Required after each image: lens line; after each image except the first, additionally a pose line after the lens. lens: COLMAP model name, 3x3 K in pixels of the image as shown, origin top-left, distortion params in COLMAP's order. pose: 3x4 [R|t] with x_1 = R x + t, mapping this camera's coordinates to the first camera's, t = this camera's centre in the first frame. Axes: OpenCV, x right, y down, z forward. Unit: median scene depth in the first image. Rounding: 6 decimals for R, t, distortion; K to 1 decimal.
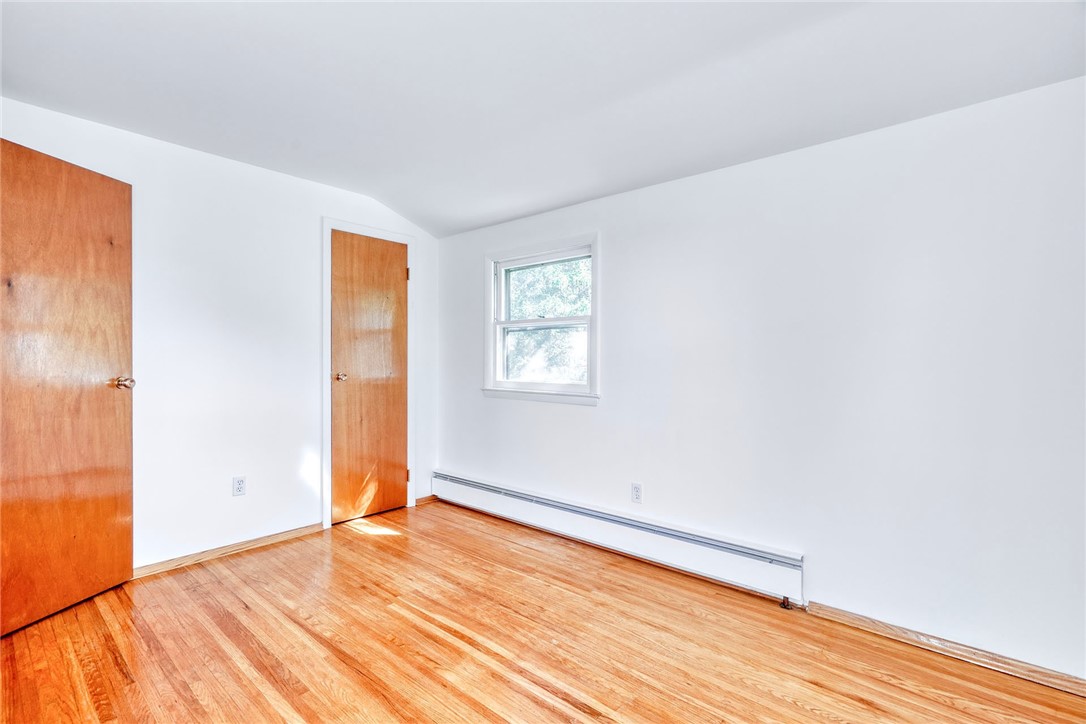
lens RADIAL K [[496.5, 0, 536.8], [0, 496.5, 362.5], [0, 0, 1]] dist [-0.002309, 0.000700]
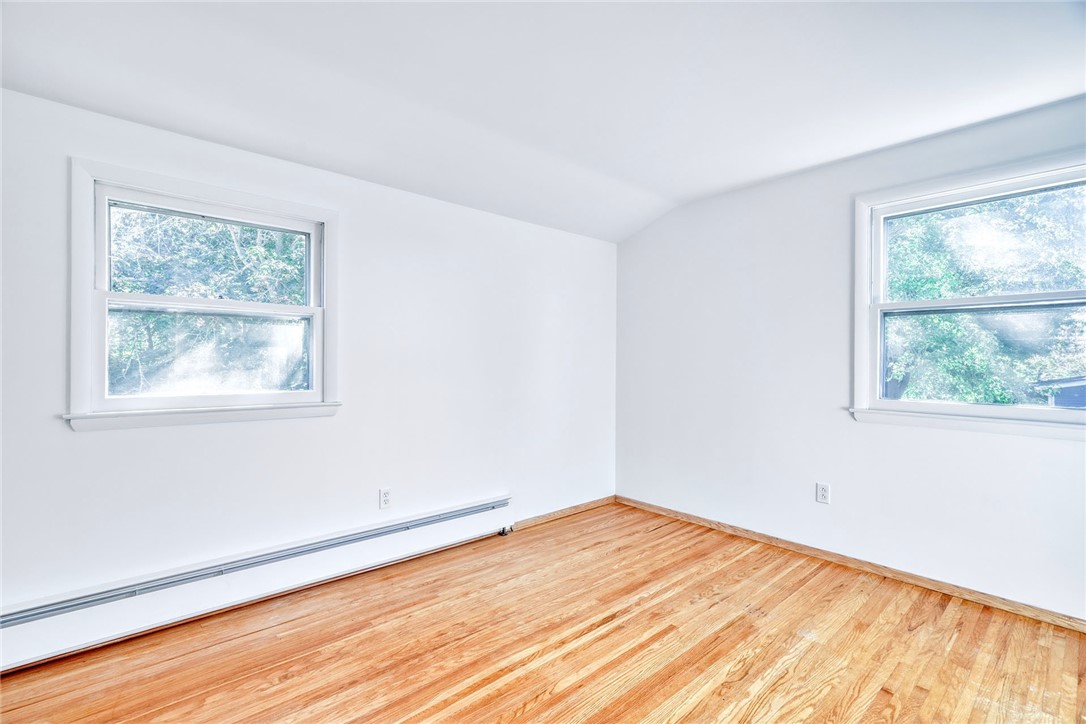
lens RADIAL K [[496.5, 0, 536.8], [0, 496.5, 362.5], [0, 0, 1]] dist [-0.002309, 0.000700]
pose [[0.127740, -0.004911, 0.991796, -0.862023], [0.002027, 0.999987, 0.004691, -0.008257], [-0.991806, 0.001411, 0.127748, 0.691346]]
